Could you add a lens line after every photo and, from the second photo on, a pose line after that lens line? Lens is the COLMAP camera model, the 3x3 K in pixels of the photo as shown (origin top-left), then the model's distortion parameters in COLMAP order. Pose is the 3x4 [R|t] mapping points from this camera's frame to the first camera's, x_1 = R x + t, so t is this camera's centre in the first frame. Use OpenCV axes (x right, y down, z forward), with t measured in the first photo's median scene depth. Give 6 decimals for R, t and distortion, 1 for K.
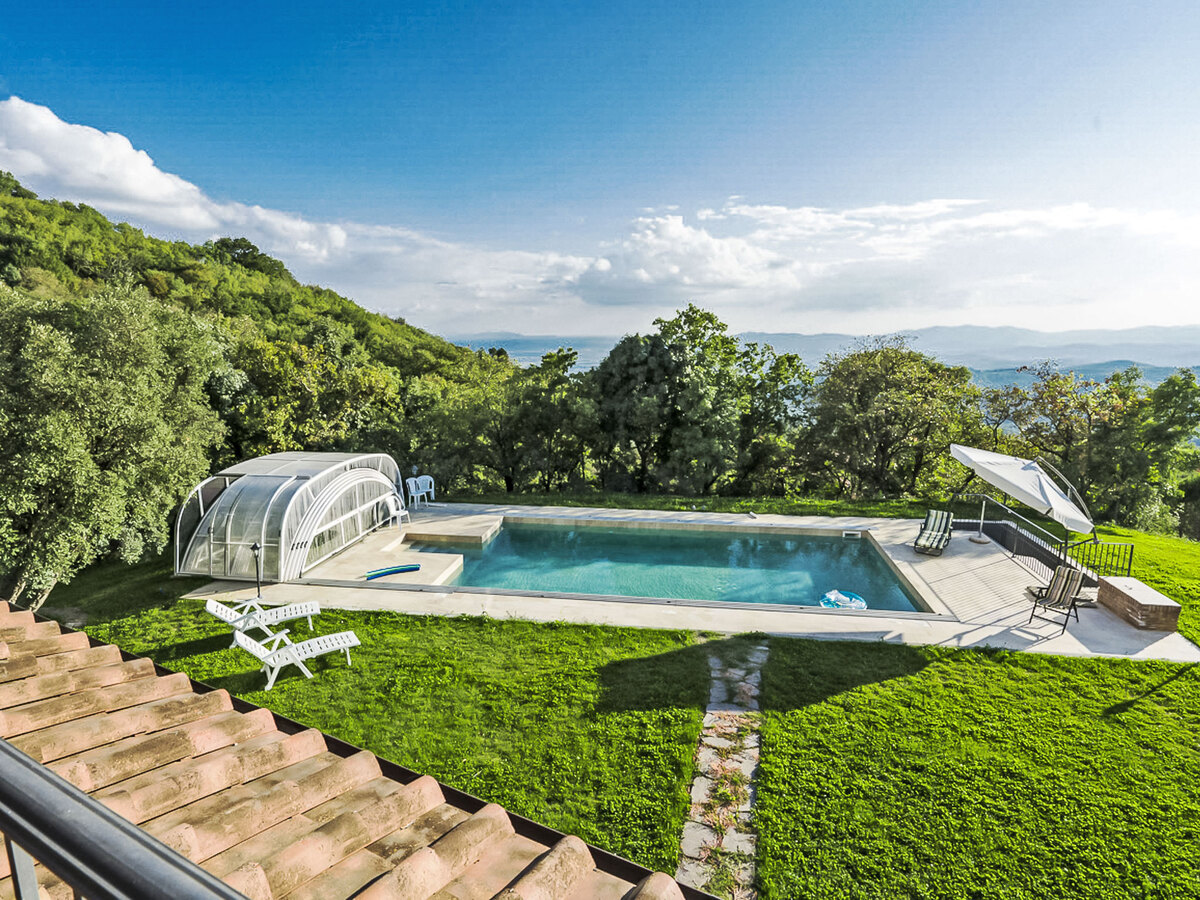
lens RADIAL K [[616.8, 0, 600.0], [0, 616.8, 450.0], [0, 0, 1]] dist [-0.002882, 0.000016]
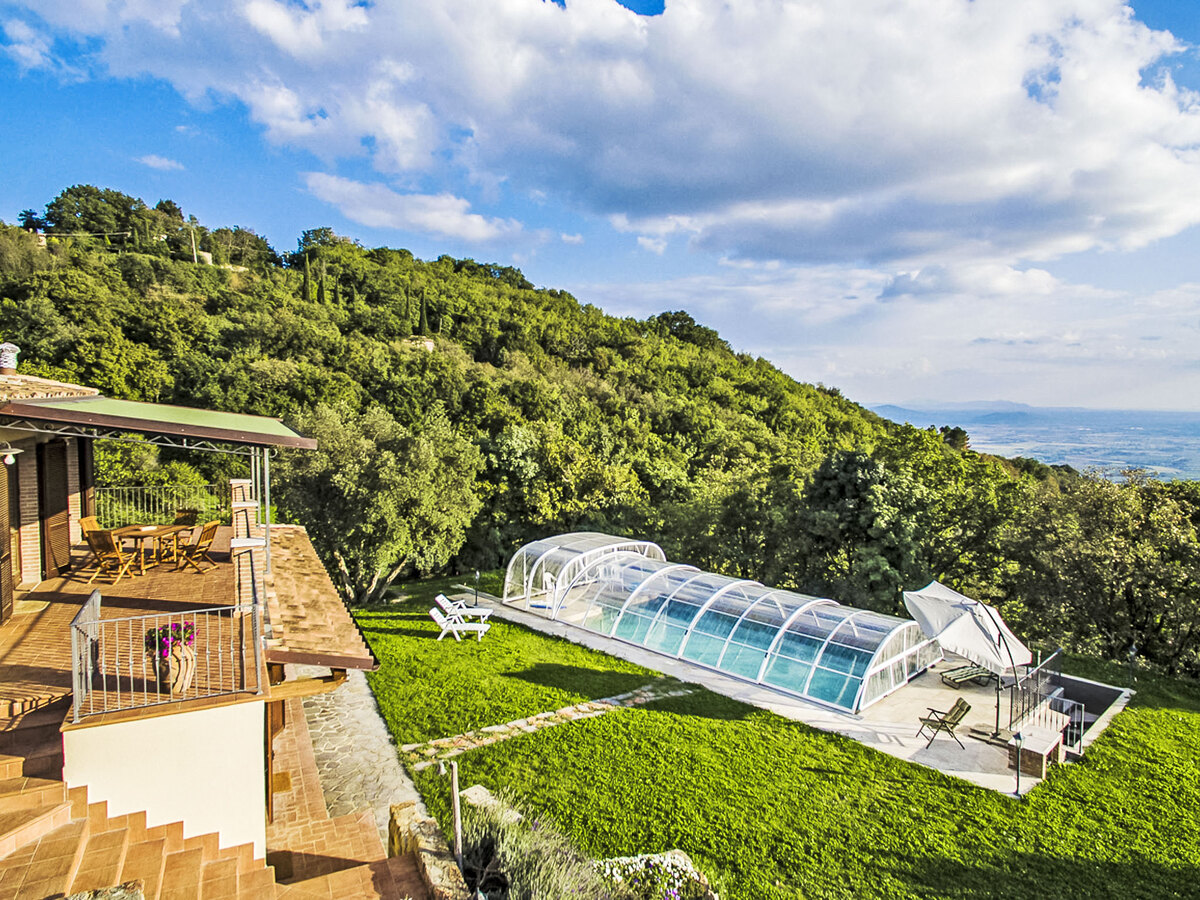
lens RADIAL K [[758.8, 0, 600.0], [0, 758.8, 450.0], [0, 0, 1]] dist [0.000836, -0.000881]
pose [[0.798193, 0.055704, -0.599821, 0.477019], [-0.127533, 0.988772, -0.077885, -0.031387], [0.588747, 0.138664, 0.796335, -0.260223]]
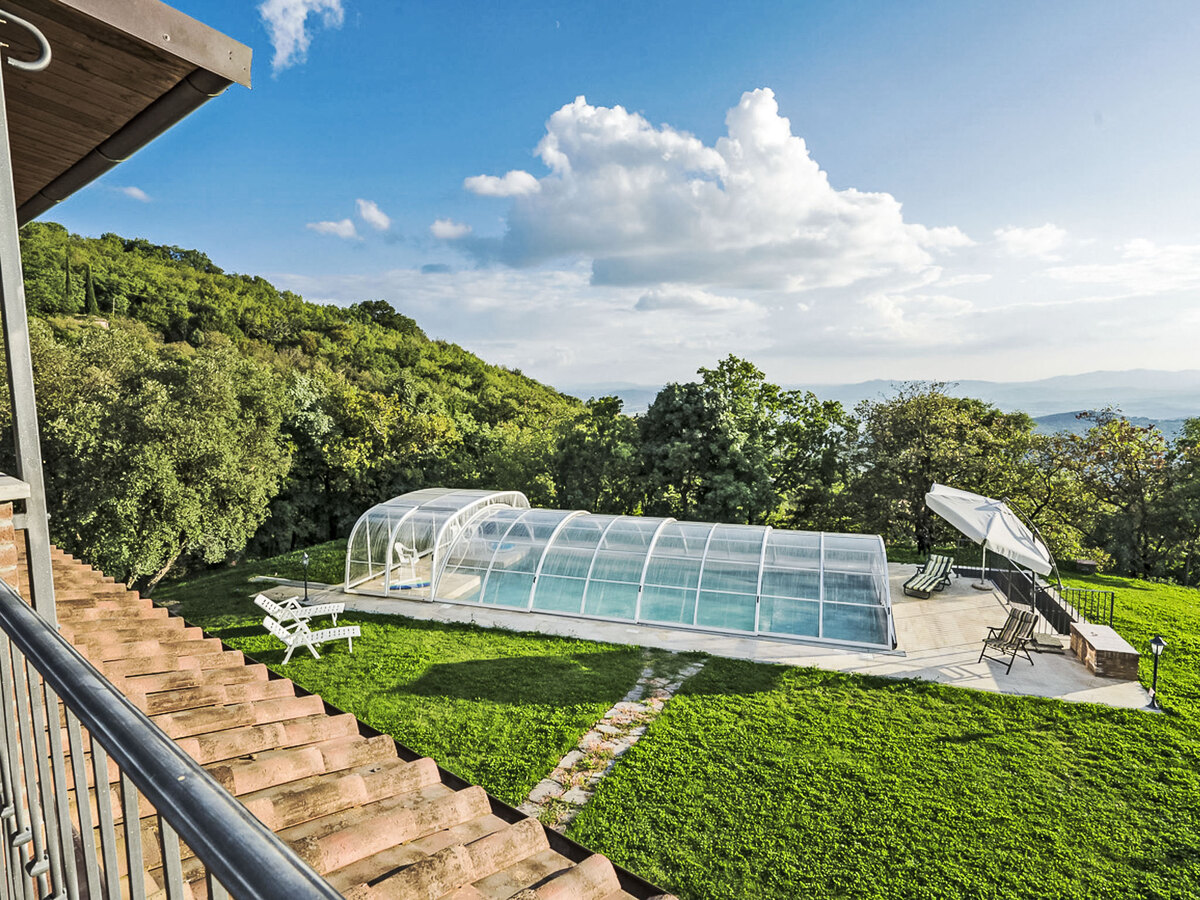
lens RADIAL K [[624.0, 0, 602.1], [0, 624.0, 445.3], [0, 0, 1]] dist [-0.005273, 0.000593]
pose [[0.983228, 0.009550, -0.182130, 0.123699], [-0.025295, 0.996118, -0.084320, 0.012556], [0.180618, 0.087512, 0.979652, -0.064470]]
